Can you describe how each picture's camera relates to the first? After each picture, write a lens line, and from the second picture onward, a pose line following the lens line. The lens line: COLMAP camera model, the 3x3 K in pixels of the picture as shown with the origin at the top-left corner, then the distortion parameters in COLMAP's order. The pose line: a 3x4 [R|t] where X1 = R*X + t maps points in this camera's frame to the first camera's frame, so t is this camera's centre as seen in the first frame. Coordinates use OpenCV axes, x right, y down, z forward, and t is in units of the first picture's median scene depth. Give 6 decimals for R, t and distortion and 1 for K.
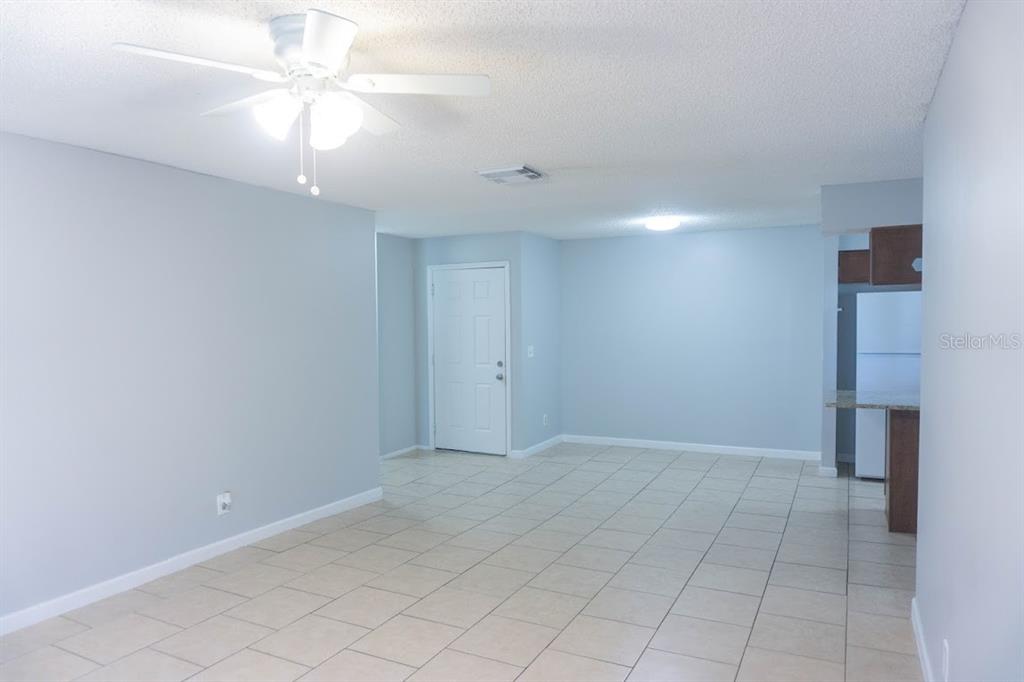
lens RADIAL K [[685.6, 0, 512.0], [0, 685.6, 341.0], [0, 0, 1]] dist [-0.033362, 0.027817]
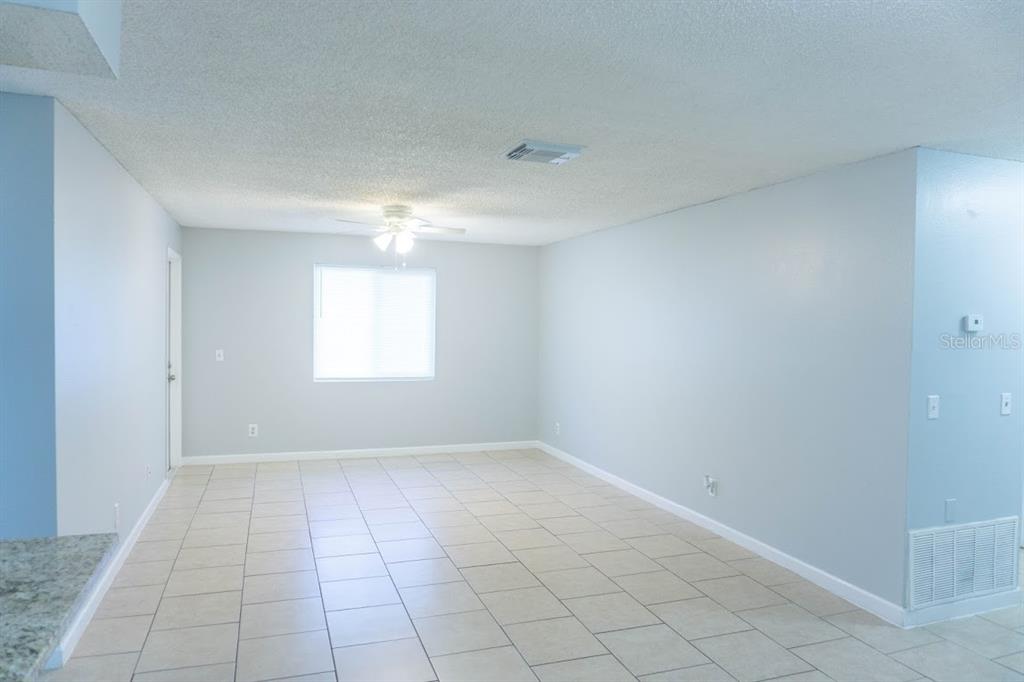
lens RADIAL K [[685.6, 0, 512.0], [0, 685.6, 341.0], [0, 0, 1]] dist [-0.033362, 0.027817]
pose [[-0.689365, 0.018294, -0.724183, 0.438565], [-0.035214, 0.997653, 0.058724, -0.041175], [0.723557, 0.065984, -0.687103, 1.069087]]
